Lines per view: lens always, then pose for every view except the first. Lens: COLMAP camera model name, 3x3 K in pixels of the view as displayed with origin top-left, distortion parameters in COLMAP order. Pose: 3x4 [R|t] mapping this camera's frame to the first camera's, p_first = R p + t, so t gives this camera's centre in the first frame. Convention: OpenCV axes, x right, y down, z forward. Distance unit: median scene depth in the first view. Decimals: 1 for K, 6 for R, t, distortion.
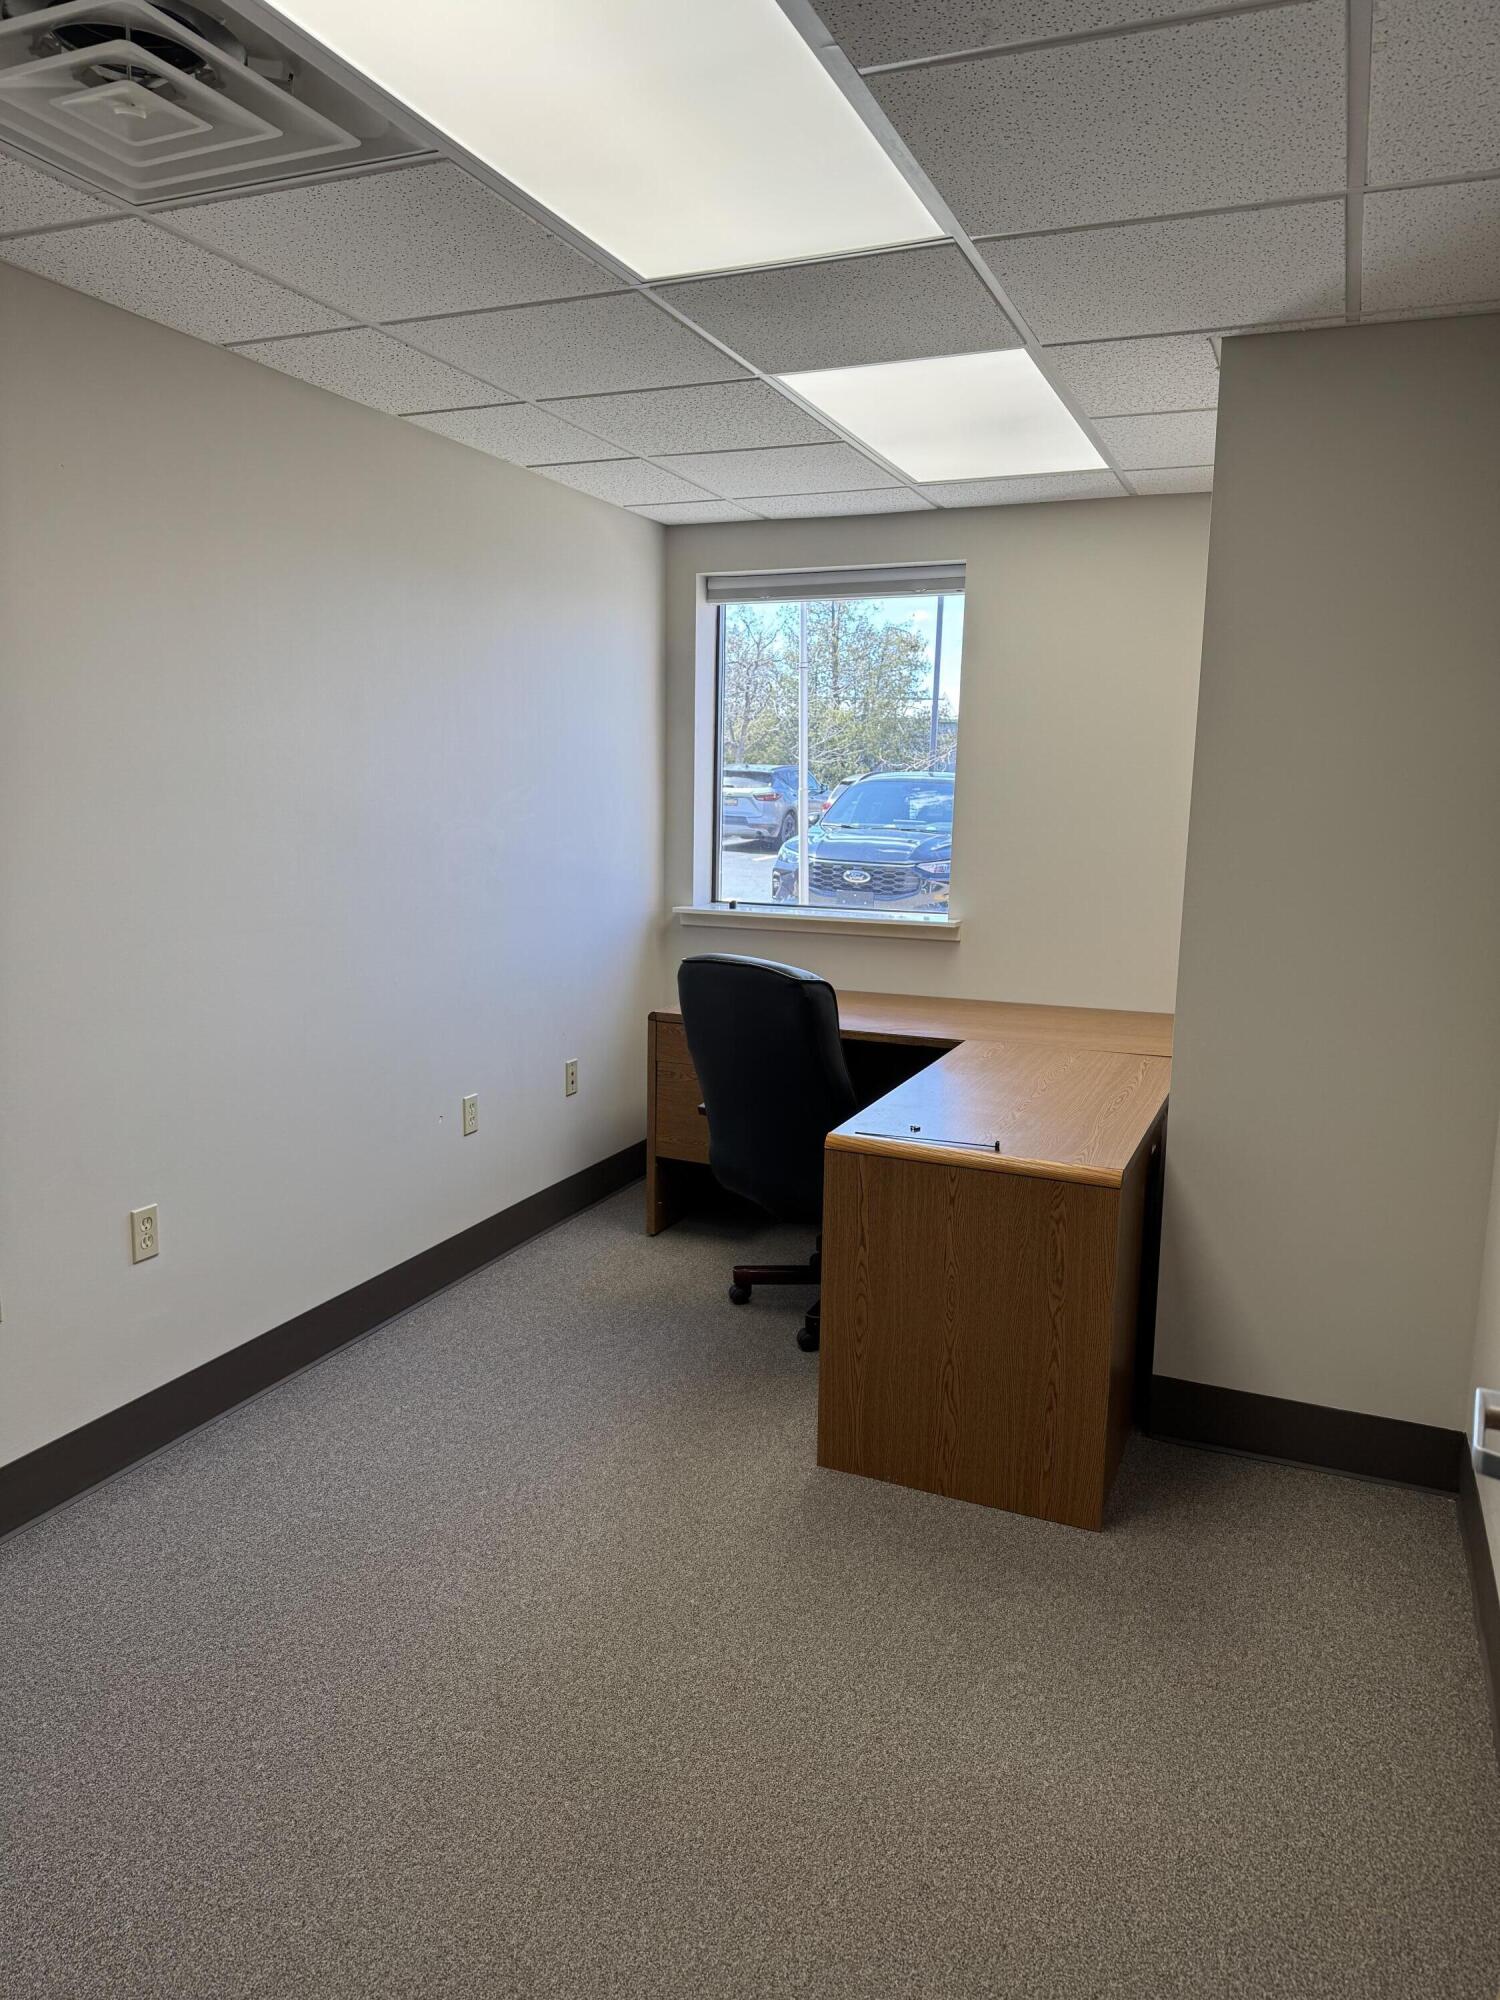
lens RADIAL K [[1380.0, 0, 732.8], [0, 1380.0, 1006.5], [0, 0, 1]] dist [0.095378, -0.157054]
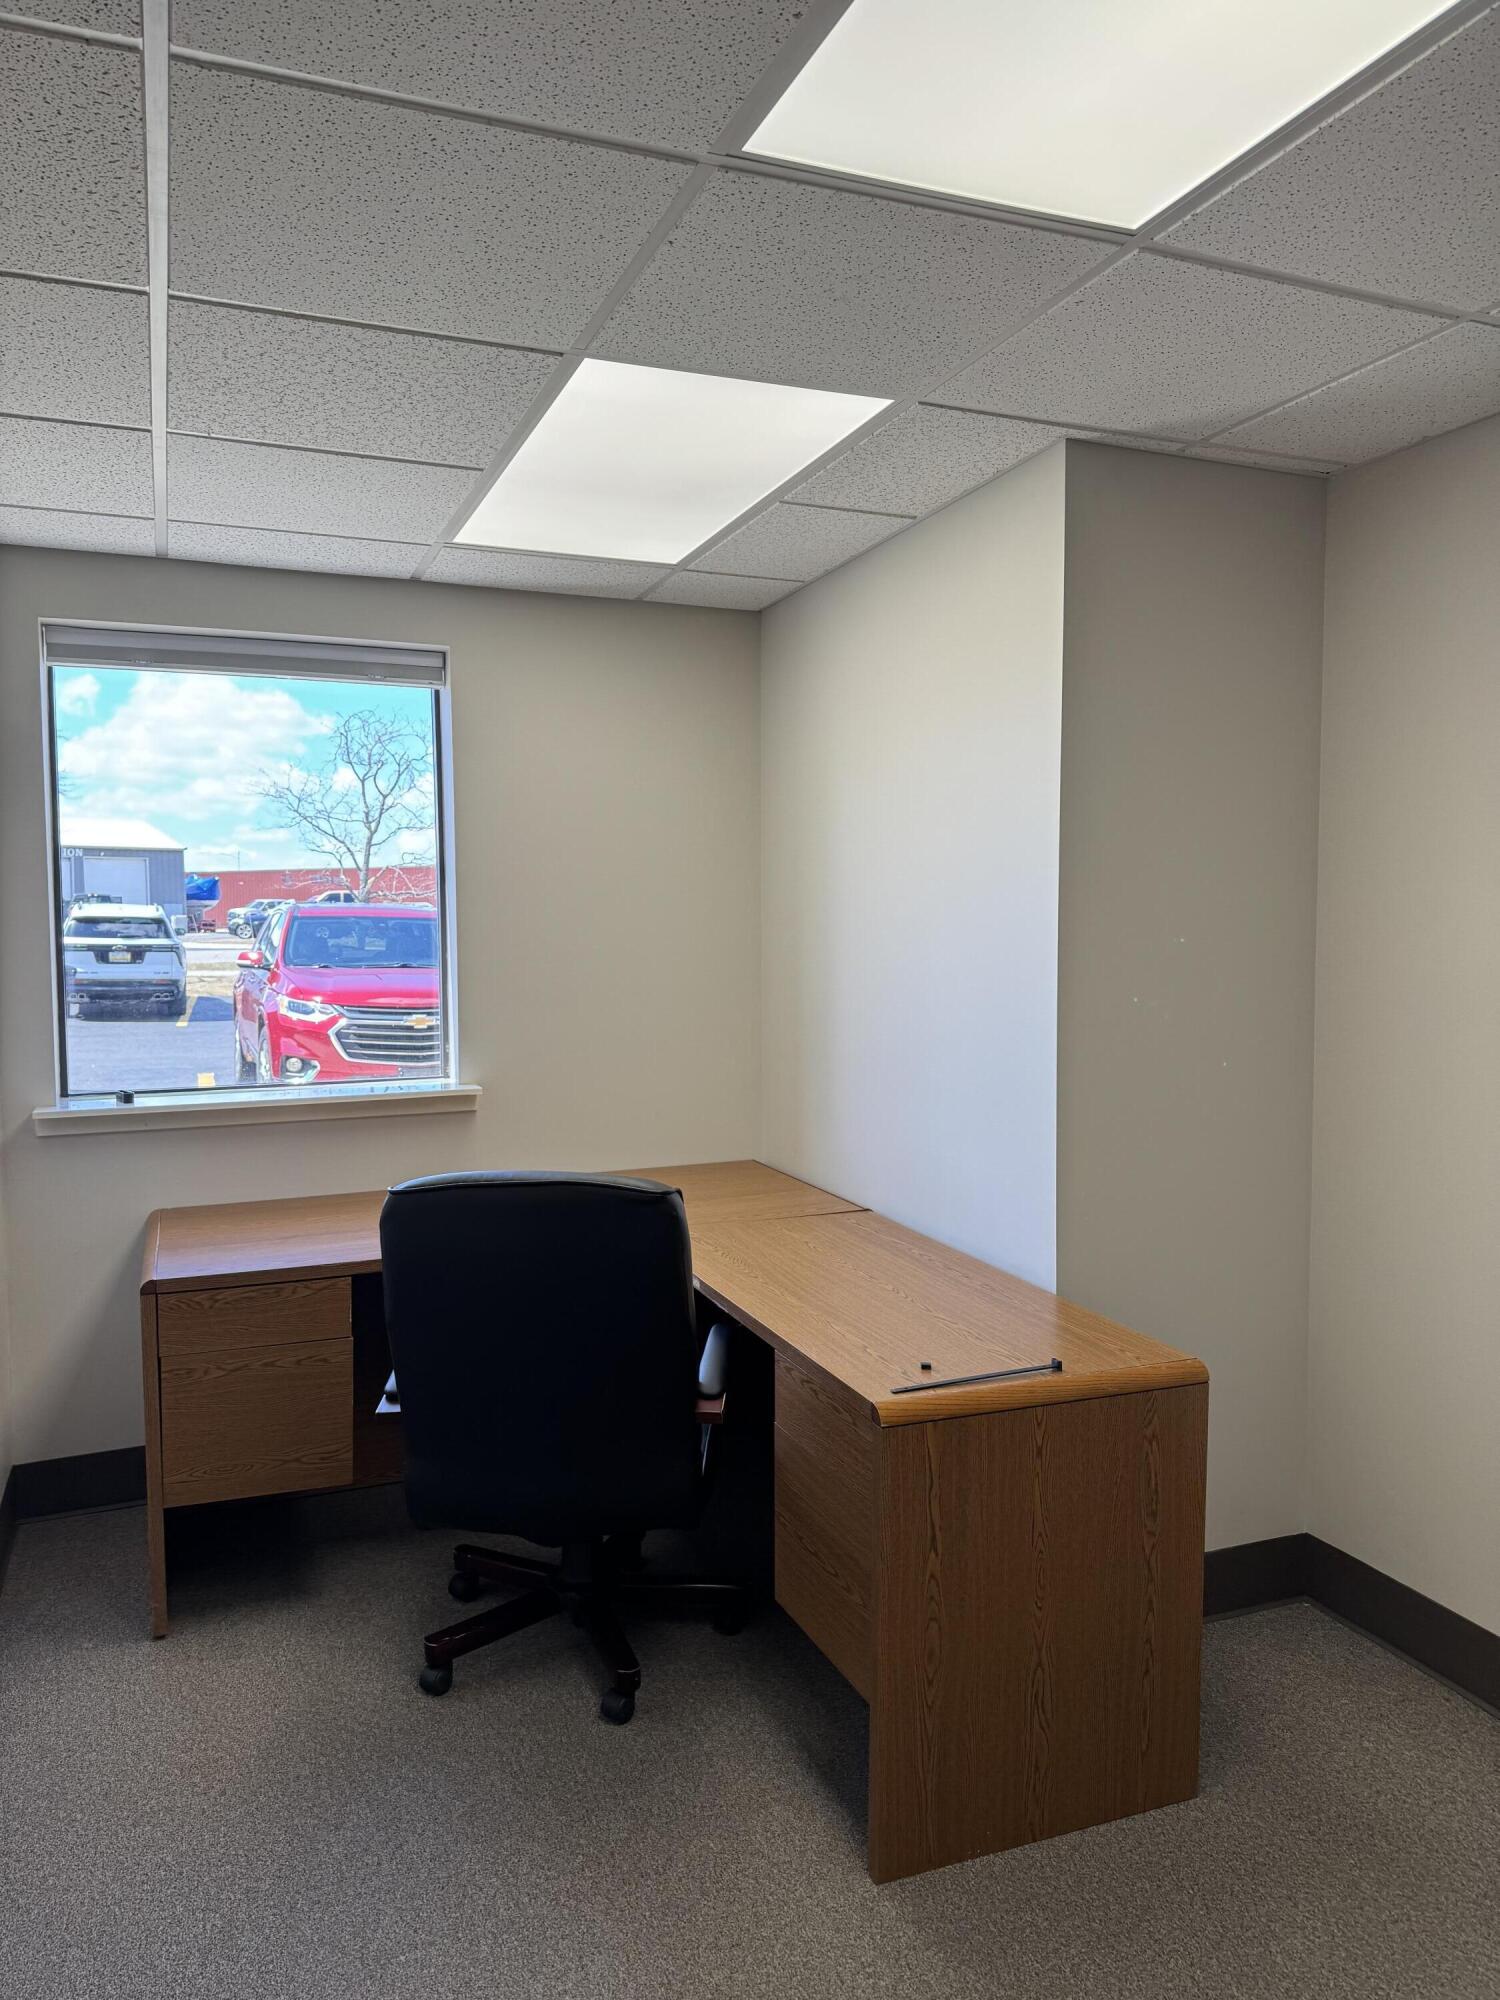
lens RADIAL K [[1380.0, 0, 732.8], [0, 1380.0, 1006.5], [0, 0, 1]] dist [0.095378, -0.157054]
pose [[0.706381, -0.066794, 0.704673, -0.475581], [0.129707, 0.990895, -0.036097, -0.095590], [-0.695846, 0.116900, 0.708613, 0.523131]]
